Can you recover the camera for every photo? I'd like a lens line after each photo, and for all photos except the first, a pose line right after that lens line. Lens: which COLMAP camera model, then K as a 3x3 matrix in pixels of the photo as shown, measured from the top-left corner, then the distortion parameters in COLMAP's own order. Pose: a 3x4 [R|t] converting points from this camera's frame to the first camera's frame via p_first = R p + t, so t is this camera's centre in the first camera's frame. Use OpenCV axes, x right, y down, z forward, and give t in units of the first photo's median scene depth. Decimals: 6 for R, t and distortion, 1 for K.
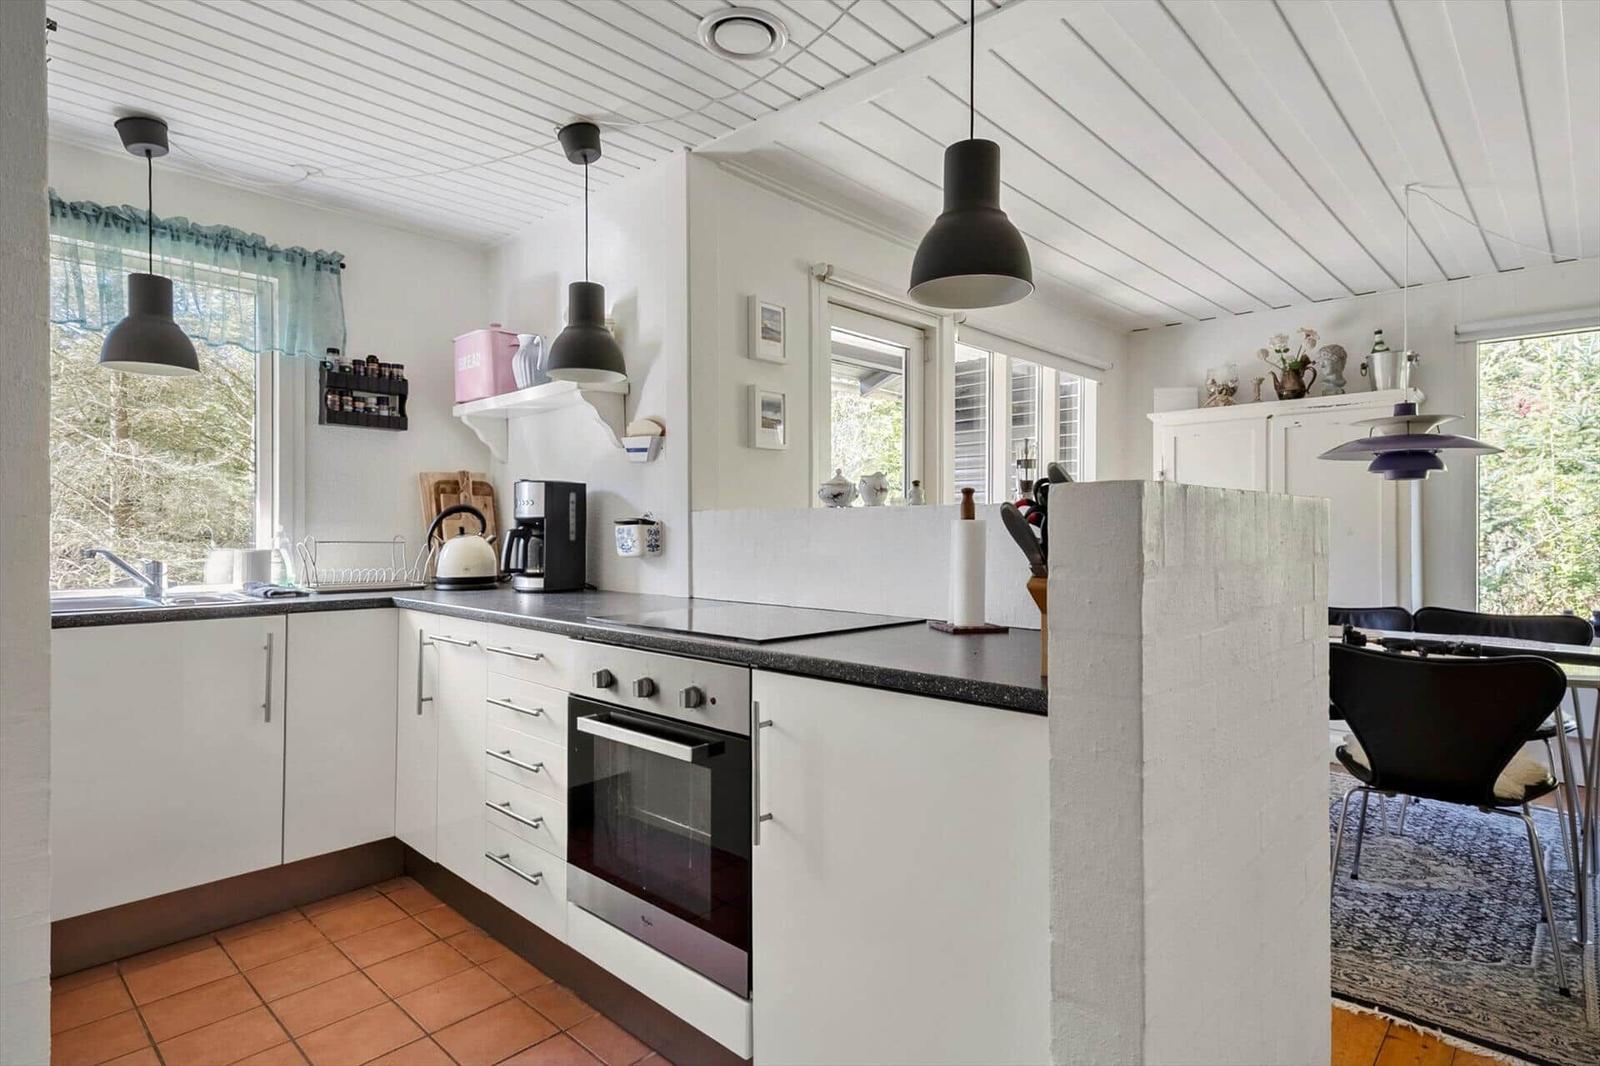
lens RADIAL K [[836.6, 0, 796.6], [0, 836.6, 528.3], [0, 0, 1]] dist [0.007766, 0.000130]
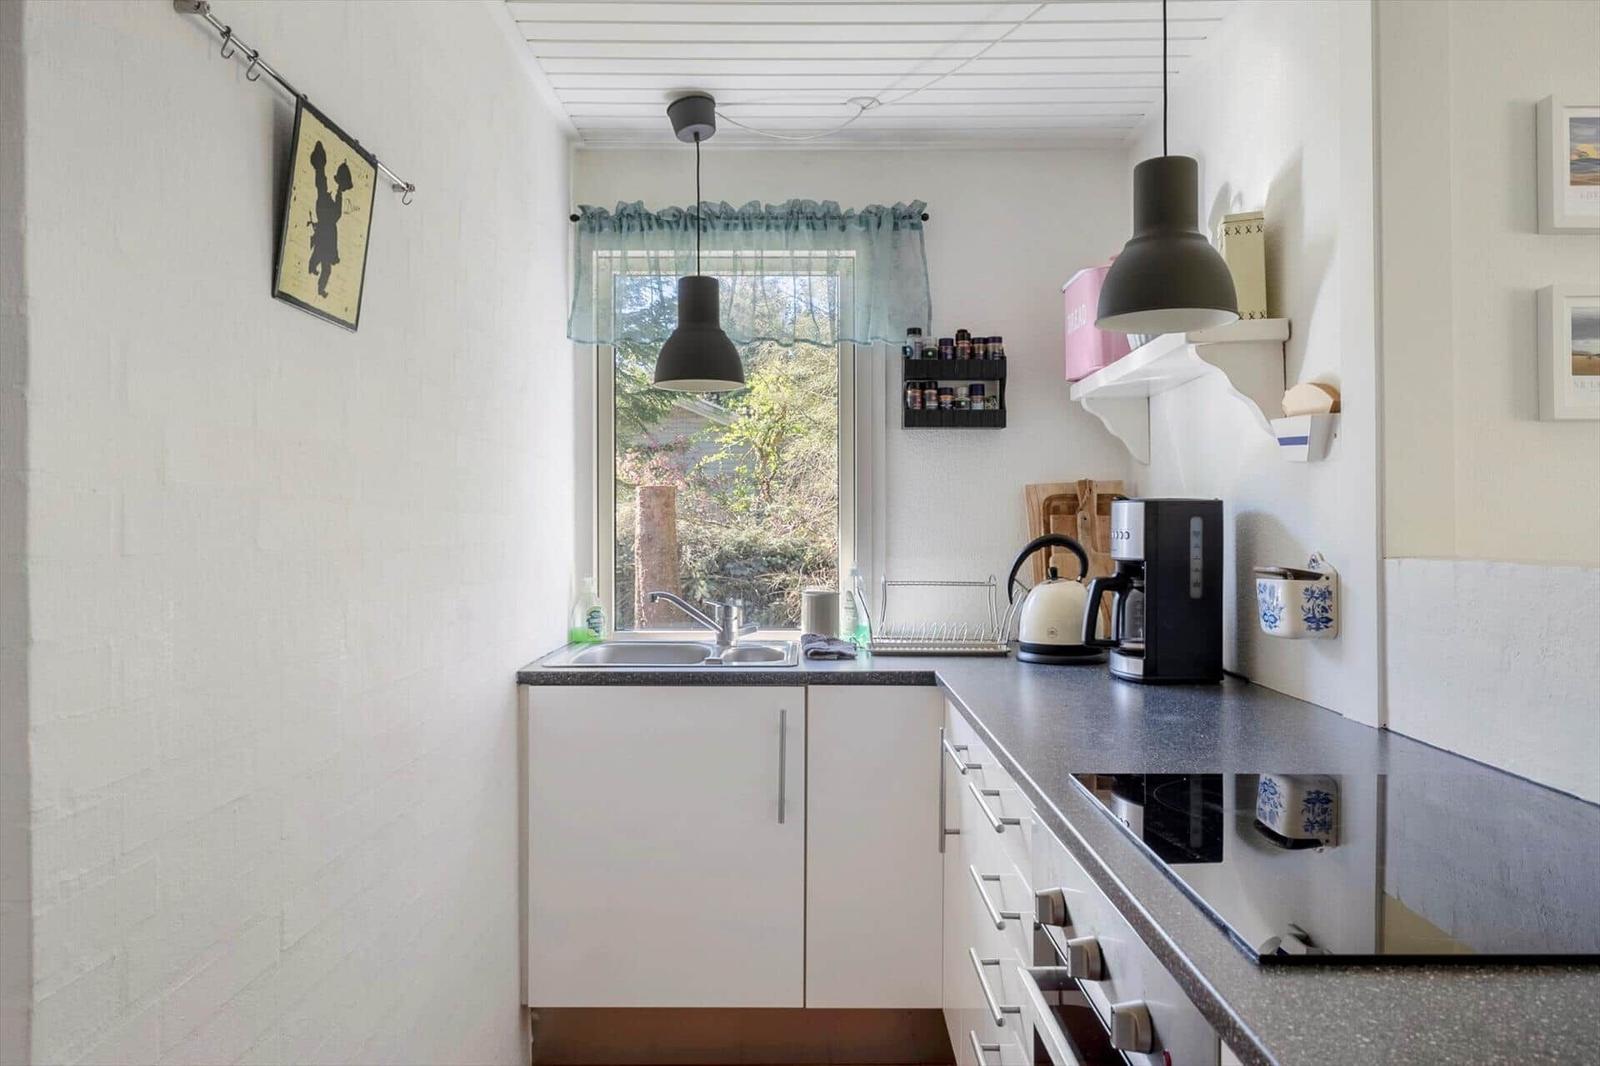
lens RADIAL K [[1090.6, 0, 795.1], [0, 1090.6, 525.7], [0, 0, 1]] dist [0.002998, 0.000004]
pose [[0.692230, -0.005473, -0.721656, 0.095231], [0.006252, 0.999979, -0.001587, -0.037445], [0.721649, -0.003413, 0.692250, 0.258222]]
